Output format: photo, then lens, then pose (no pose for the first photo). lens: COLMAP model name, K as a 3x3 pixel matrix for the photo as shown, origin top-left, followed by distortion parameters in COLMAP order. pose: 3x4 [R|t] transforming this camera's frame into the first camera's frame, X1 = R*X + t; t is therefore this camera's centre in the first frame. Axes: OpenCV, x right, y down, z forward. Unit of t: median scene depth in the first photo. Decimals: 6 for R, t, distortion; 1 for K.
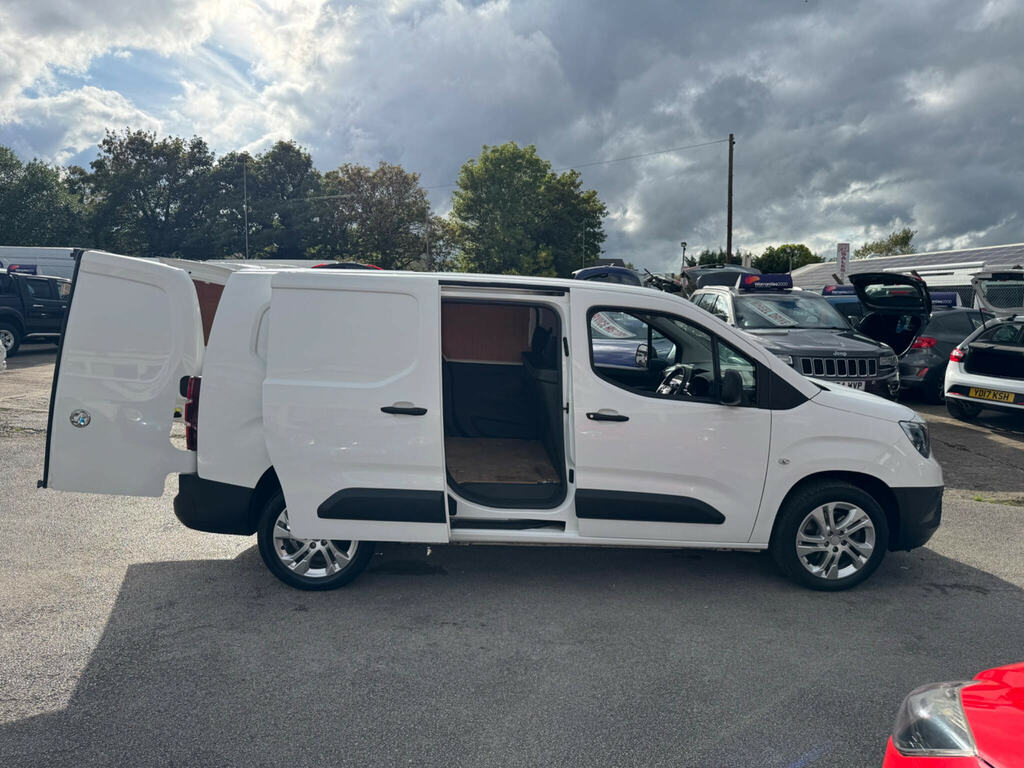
lens RADIAL K [[730.0, 0, 507.8], [0, 730.0, 385.0], [0, 0, 1]] dist [-0.005163, -0.003089]
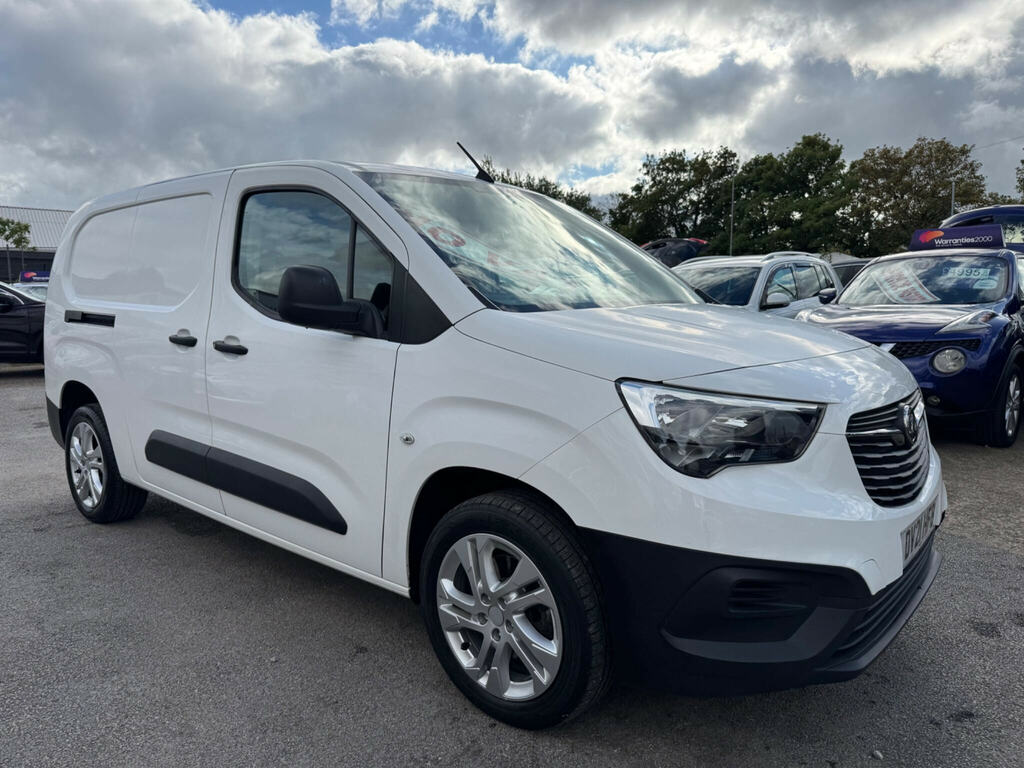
lens RADIAL K [[730.0, 0, 507.8], [0, 730.0, 385.0], [0, 0, 1]] dist [-0.005163, -0.003089]
pose [[0.707312, 0.050191, -0.705118, 0.099319], [-0.066033, 0.997806, 0.004786, 0.007019], [0.703811, 0.043176, 0.709074, 0.081860]]
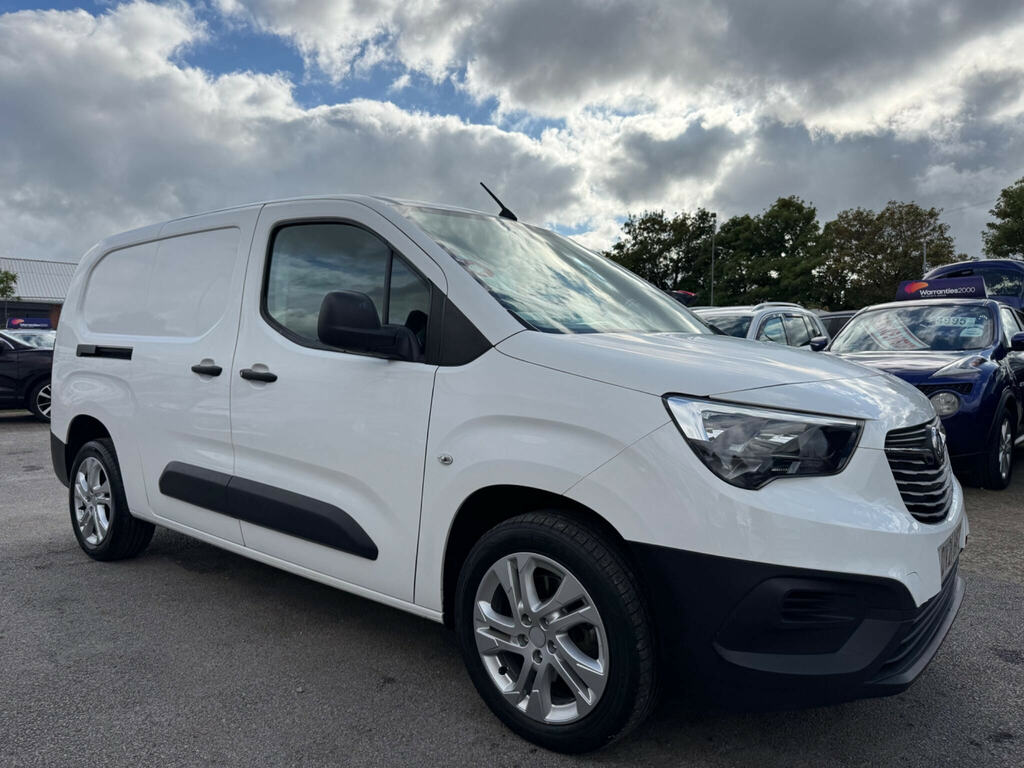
lens RADIAL K [[730.0, 0, 507.8], [0, 730.0, 385.0], [0, 0, 1]] dist [-0.005163, -0.003089]
pose [[0.727060, -0.000031, -0.686574, 0.096395], [-0.070033, 0.994781, -0.074208, 0.010548], [0.682993, 0.102037, 0.723263, 0.077517]]
